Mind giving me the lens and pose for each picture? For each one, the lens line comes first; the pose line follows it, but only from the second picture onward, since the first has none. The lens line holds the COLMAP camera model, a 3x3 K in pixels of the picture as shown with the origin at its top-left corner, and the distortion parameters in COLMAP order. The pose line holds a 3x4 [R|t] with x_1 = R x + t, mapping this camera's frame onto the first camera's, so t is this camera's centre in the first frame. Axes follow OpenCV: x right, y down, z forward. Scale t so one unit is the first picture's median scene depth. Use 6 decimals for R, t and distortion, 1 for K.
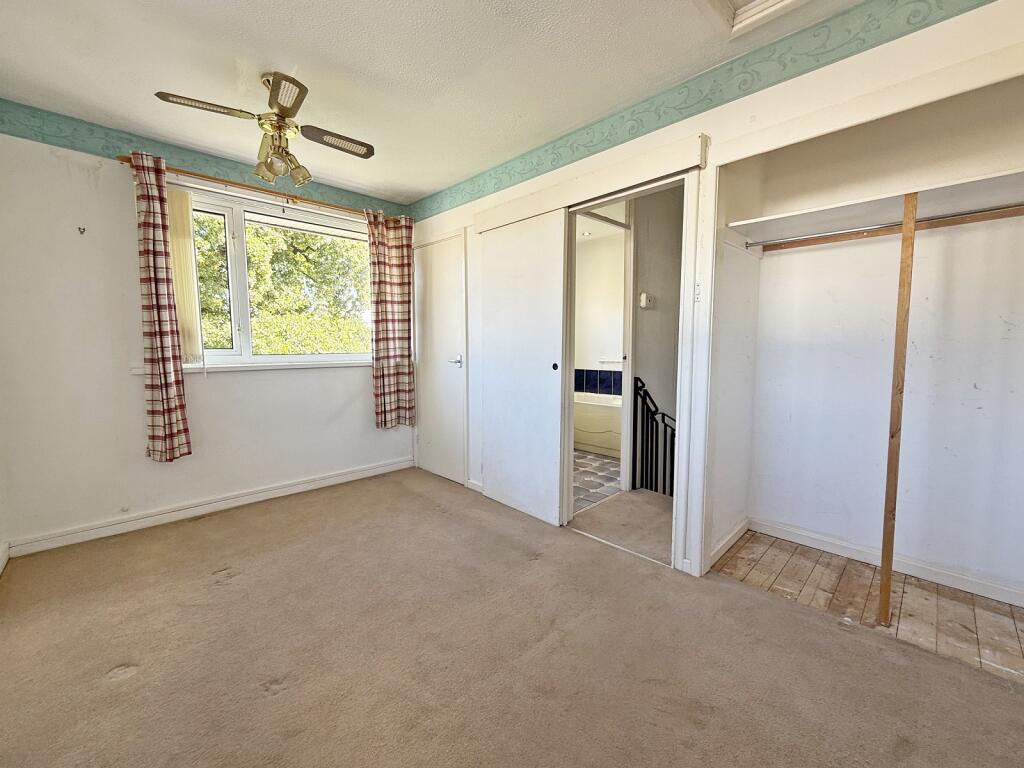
lens RADIAL K [[415.3, 0, 512.0], [0, 415.3, 384.0], [0, 0, 1]] dist [0.000239, -0.000142]
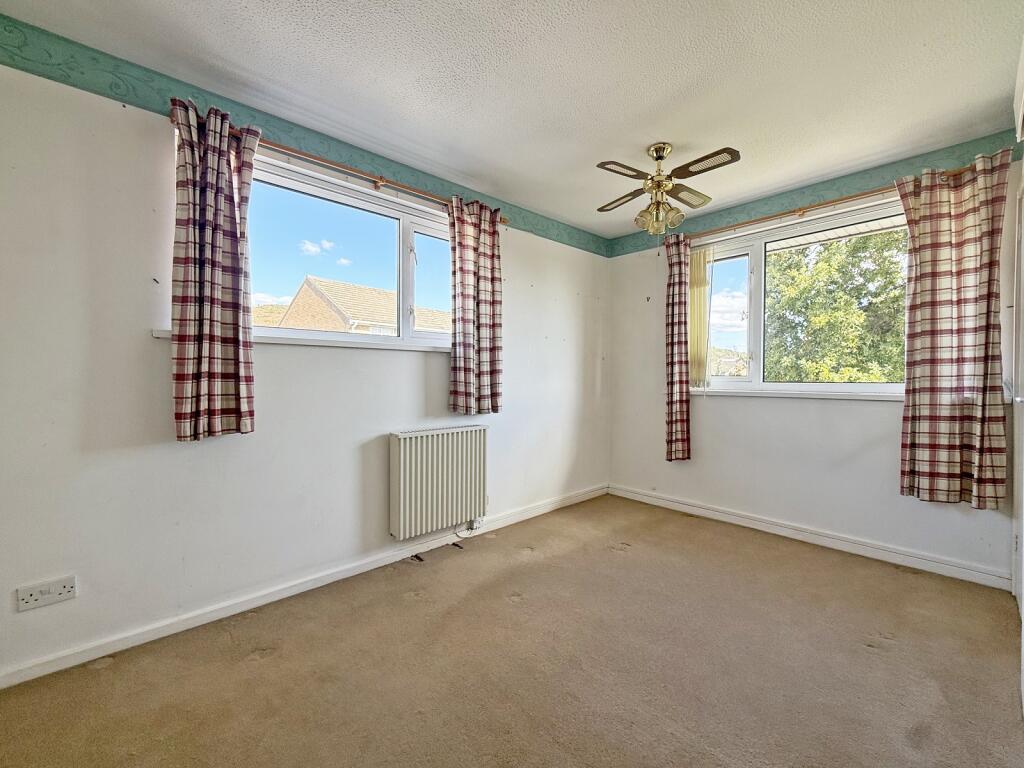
lens RADIAL K [[414.4, 0, 512.0], [0, 414.4, 384.0], [0, 0, 1]] dist [-0.000226, 0.000062]
pose [[-0.019159, 0.018466, -0.999646, 0.428681], [-0.095030, 0.995269, 0.020206, -0.030197], [0.995290, 0.095383, -0.017314, 0.450835]]
